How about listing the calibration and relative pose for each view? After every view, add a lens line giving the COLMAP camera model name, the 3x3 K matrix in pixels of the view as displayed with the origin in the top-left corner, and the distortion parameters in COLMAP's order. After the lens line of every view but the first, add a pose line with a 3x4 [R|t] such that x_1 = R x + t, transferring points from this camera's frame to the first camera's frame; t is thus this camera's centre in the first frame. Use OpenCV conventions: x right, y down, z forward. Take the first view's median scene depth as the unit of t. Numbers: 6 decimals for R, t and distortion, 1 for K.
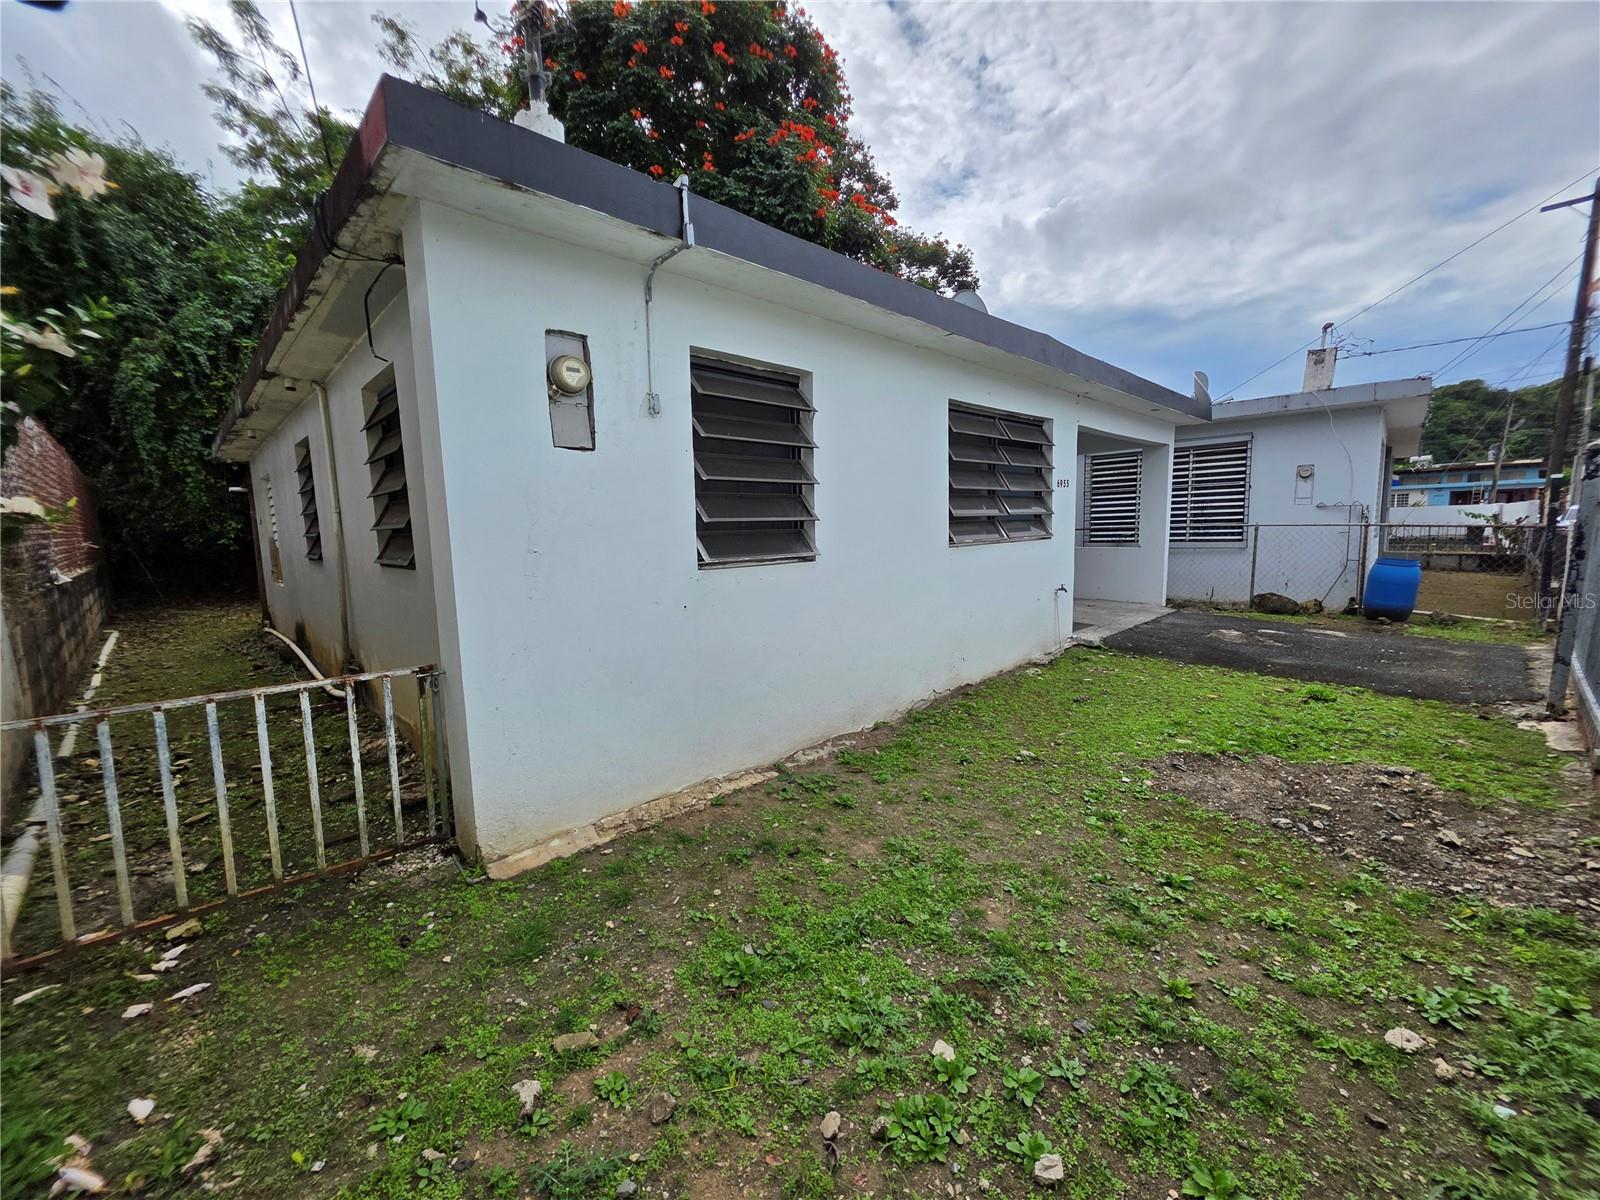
lens RADIAL K [[636.3, 0, 798.1], [0, 636.3, 601.6], [0, 0, 1]] dist [0.001522, -0.000881]
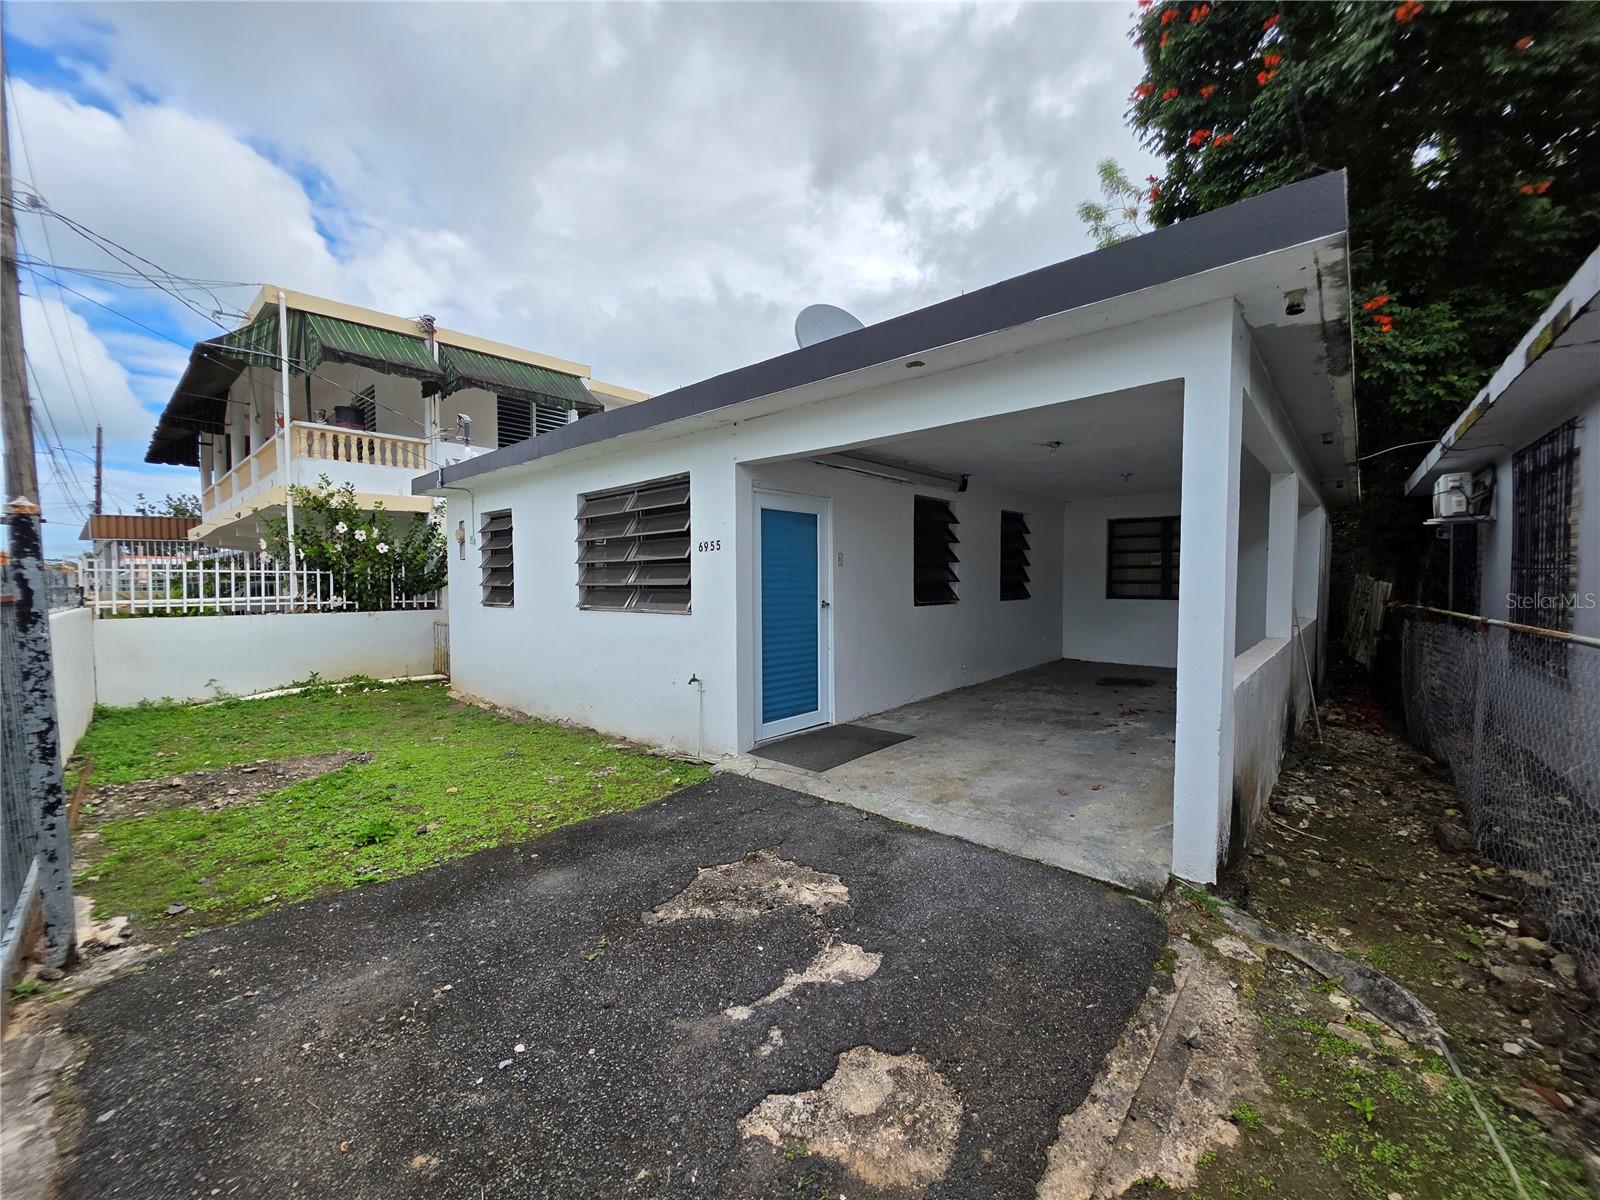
lens RADIAL K [[636.3, 0, 798.5], [0, 636.3, 599.3], [0, 0, 1]] dist [0.001522, -0.000881]
pose [[0.067110, 0.063102, -0.995748, 1.600763], [-0.111977, 0.992169, 0.055328, -0.235774], [0.991442, 0.107787, 0.073650, 1.410847]]
